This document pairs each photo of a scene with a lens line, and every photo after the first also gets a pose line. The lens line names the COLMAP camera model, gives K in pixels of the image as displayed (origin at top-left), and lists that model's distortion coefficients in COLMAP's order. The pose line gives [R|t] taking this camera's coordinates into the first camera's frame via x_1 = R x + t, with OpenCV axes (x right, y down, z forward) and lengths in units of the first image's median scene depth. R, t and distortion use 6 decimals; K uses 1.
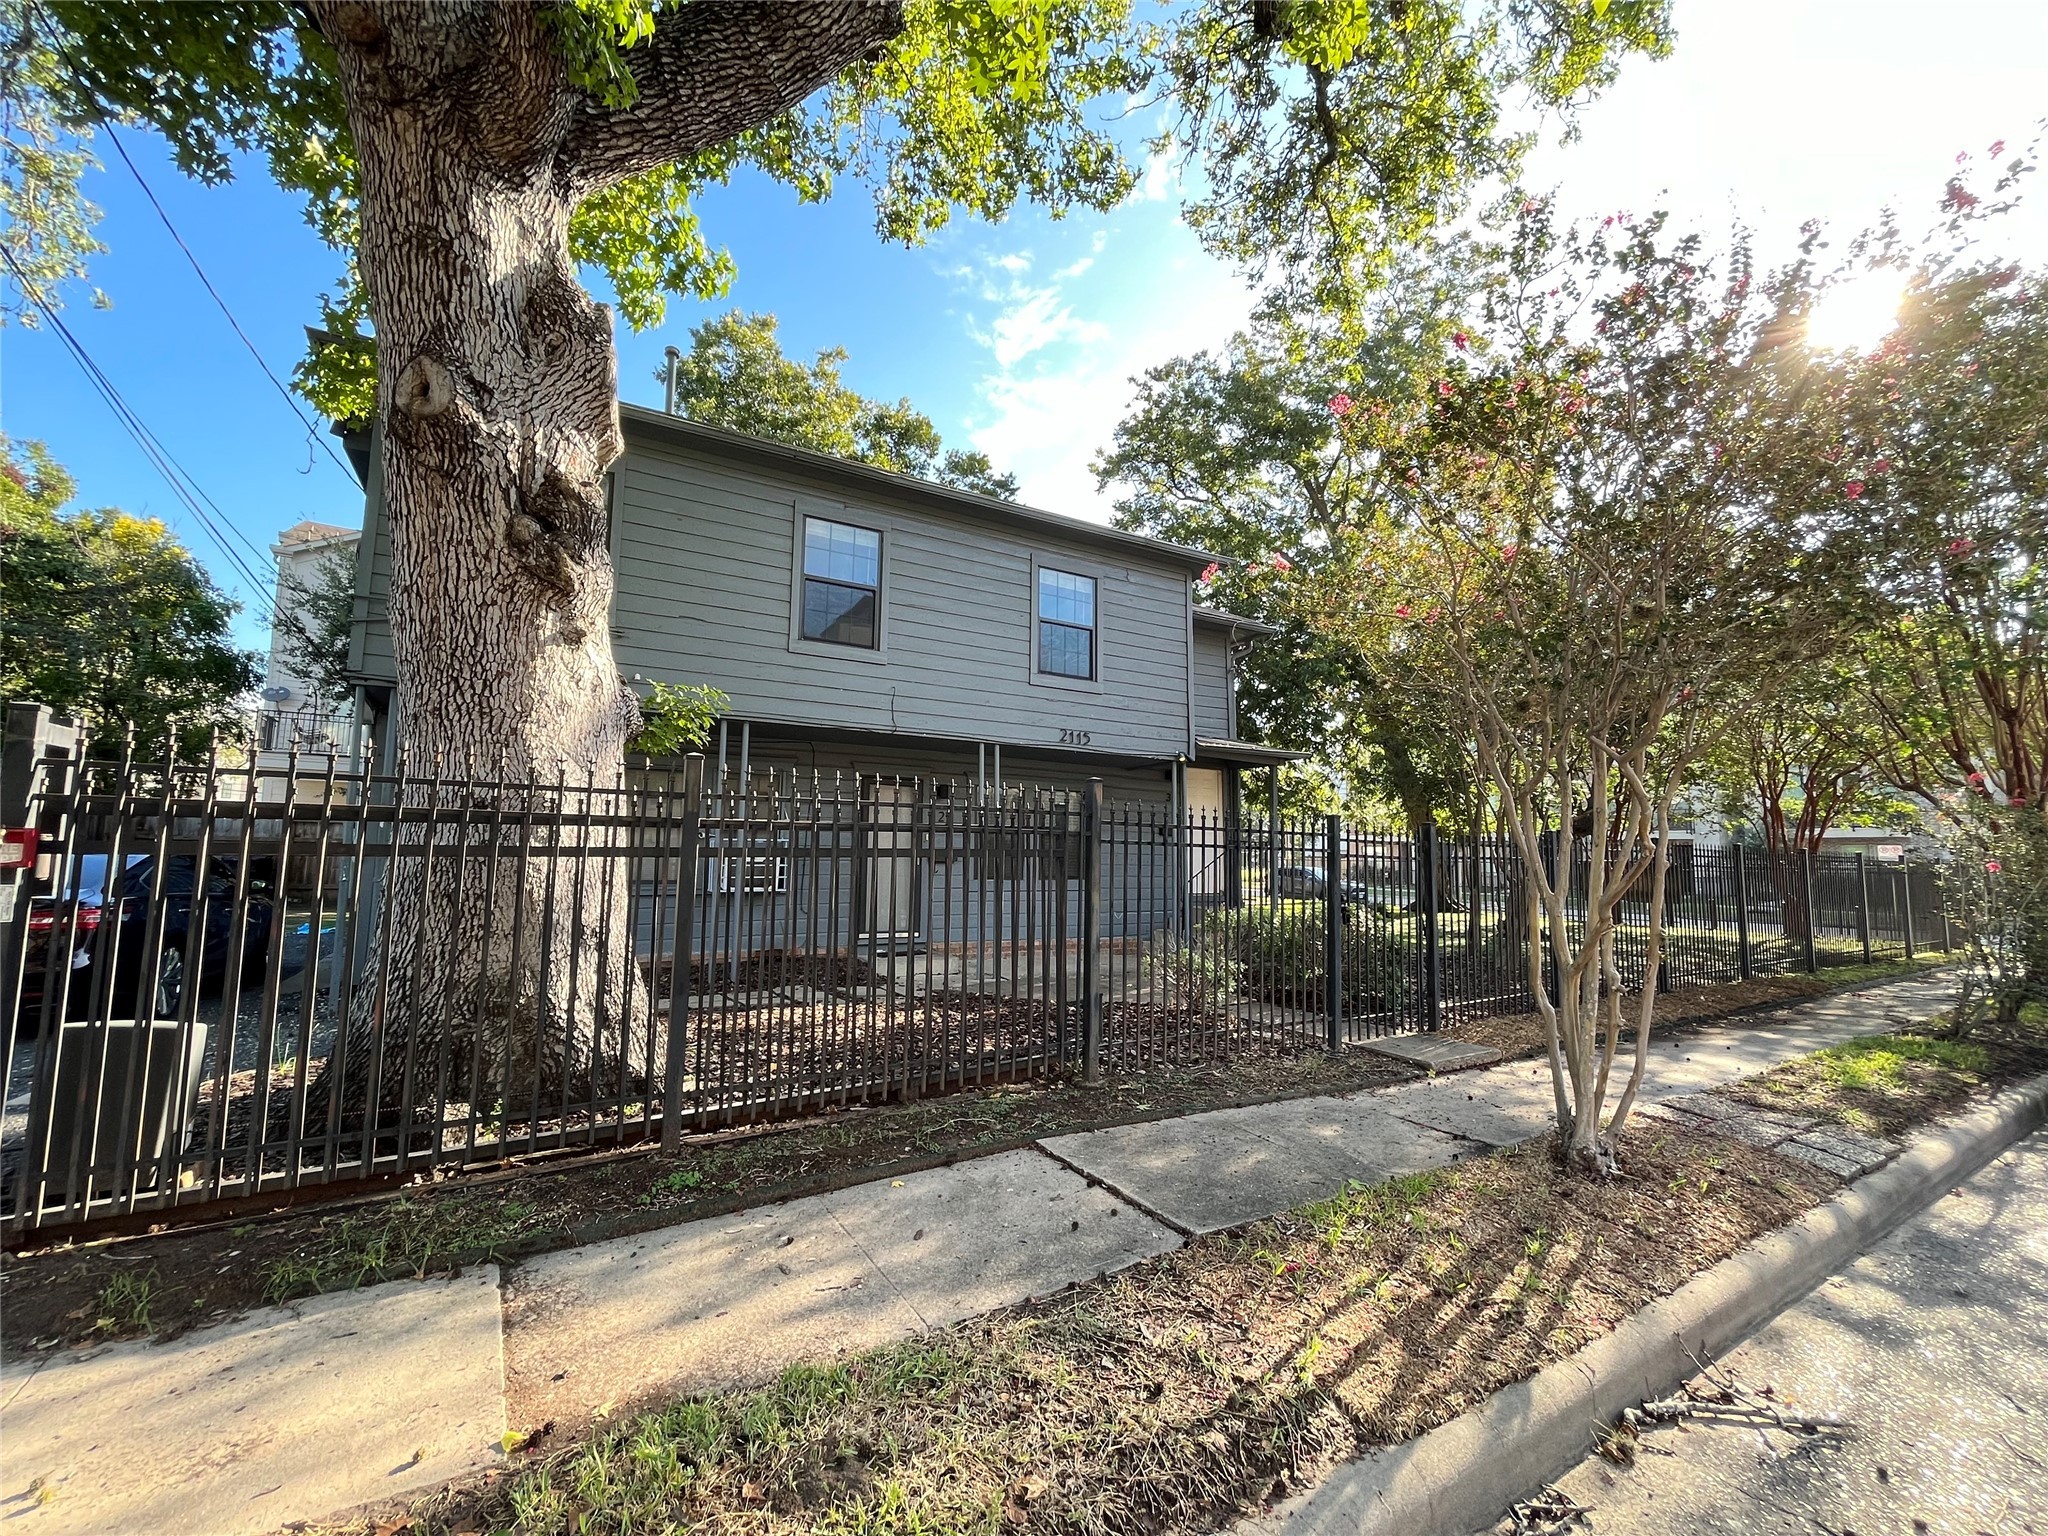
lens RADIAL K [[880.0, 0, 1024.8], [0, 880.0, 766.2], [0, 0, 1]] dist [0.000257, 0.000006]
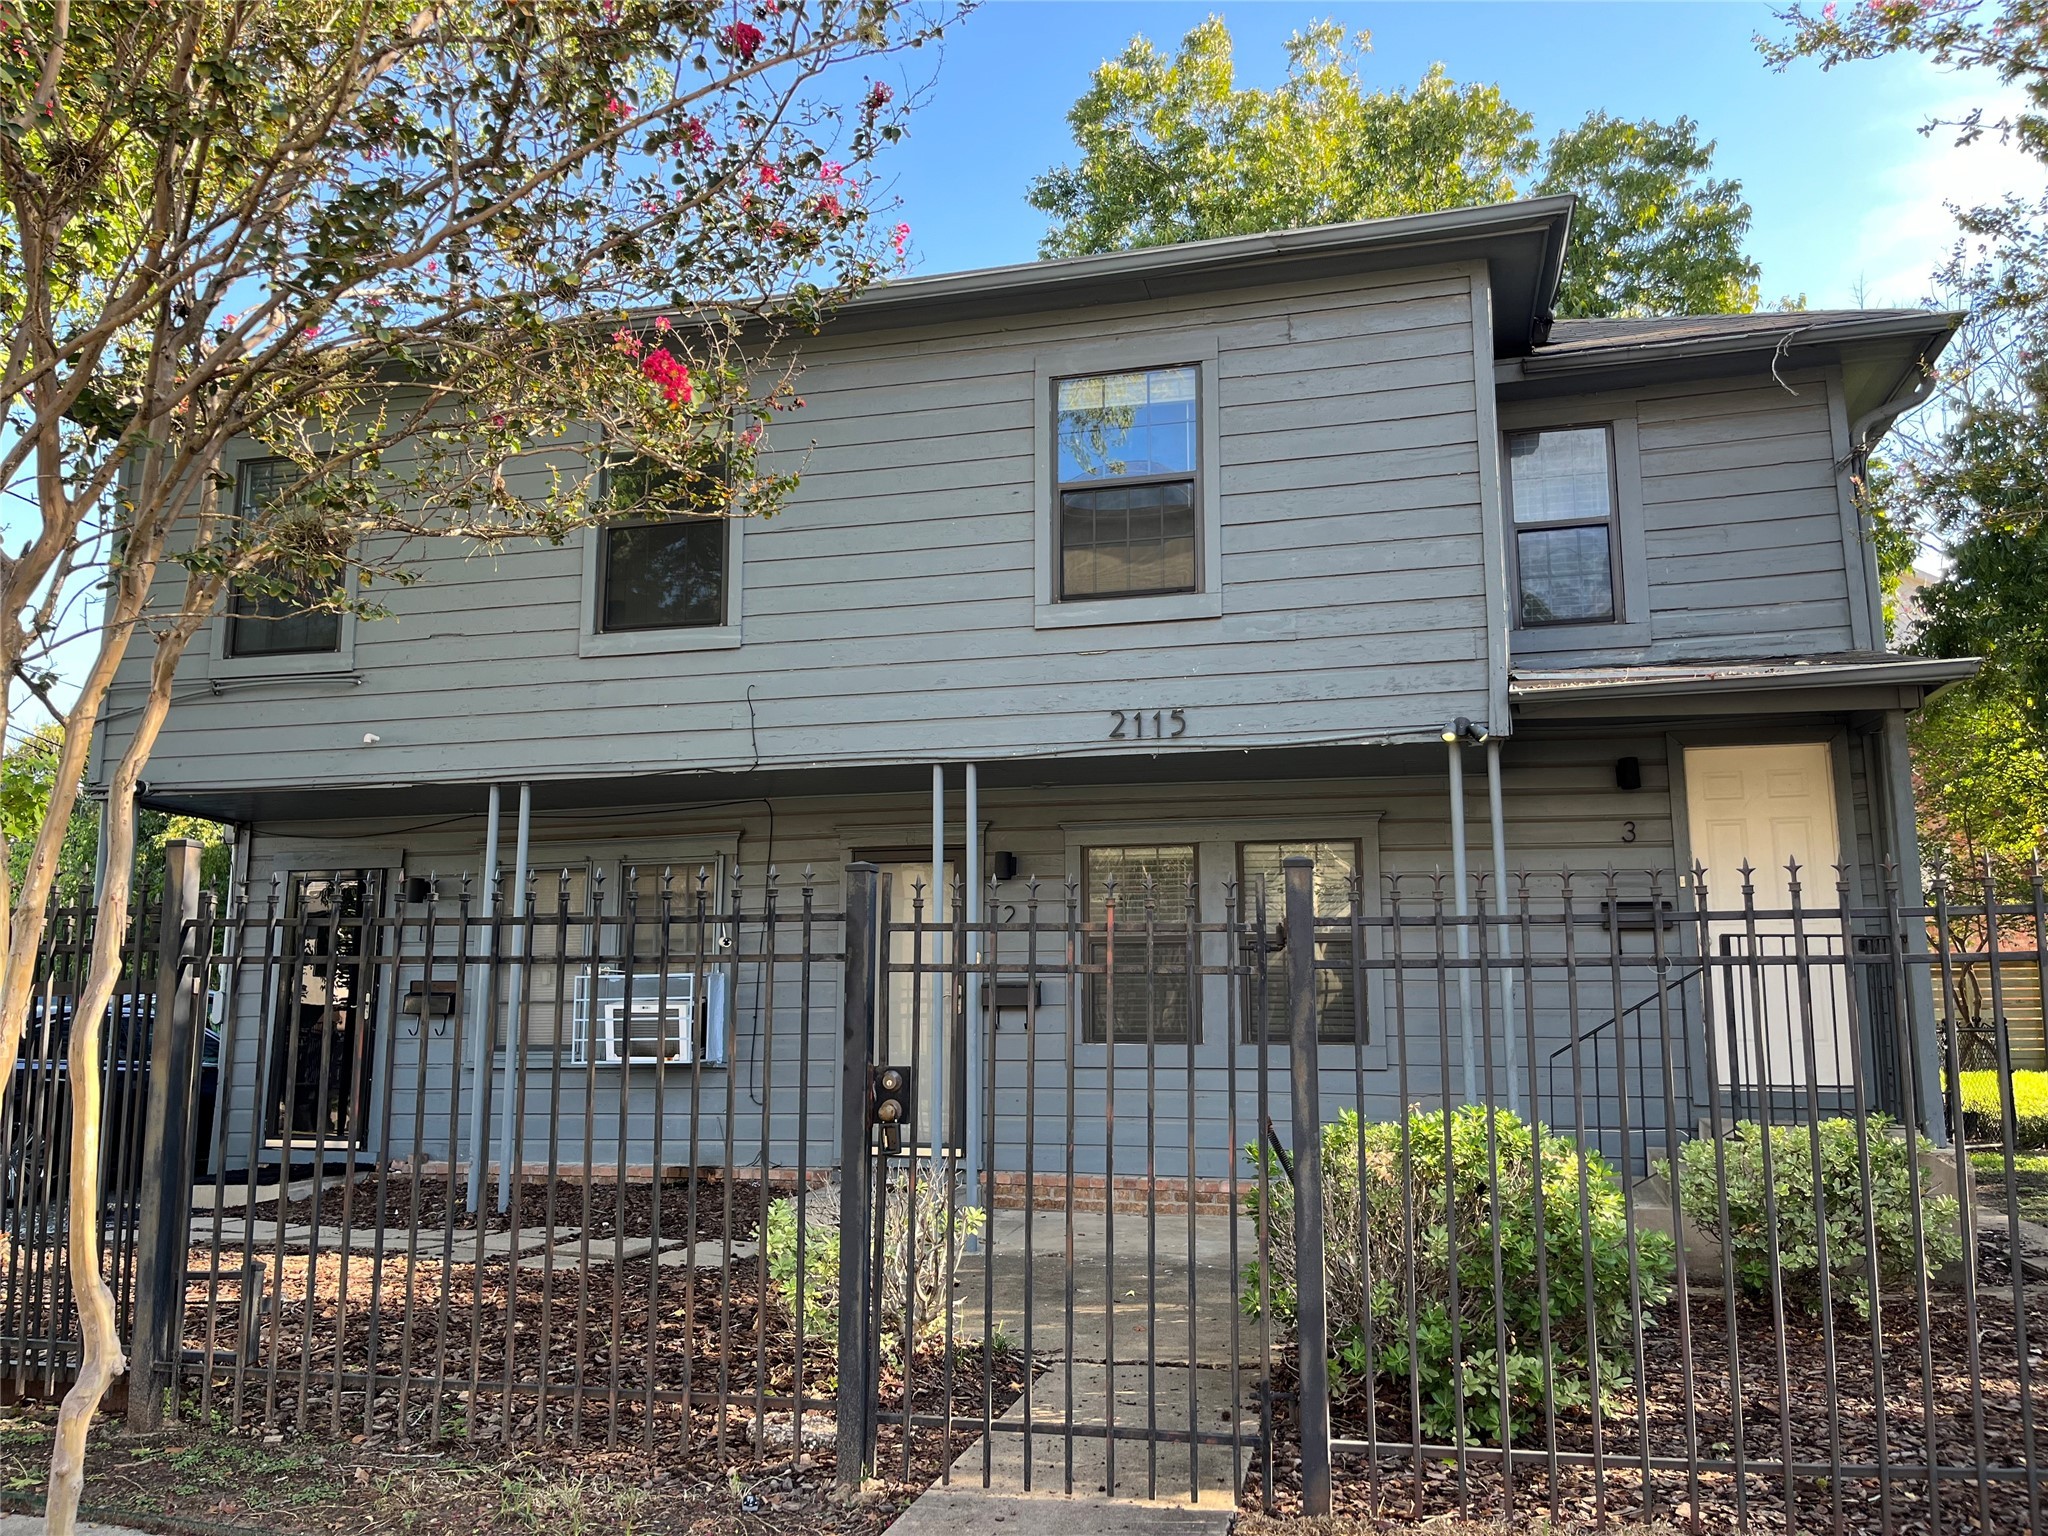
lens RADIAL K [[1560.3, 0, 1031.7], [0, 1560.3, 775.5], [0, 0, 1]] dist [0.063811, -0.050212]
pose [[0.682719, -0.114035, -0.721728, 0.578105], [0.088347, 0.993383, -0.073386, 0.045021], [0.725320, -0.013660, 0.688276, 0.411581]]
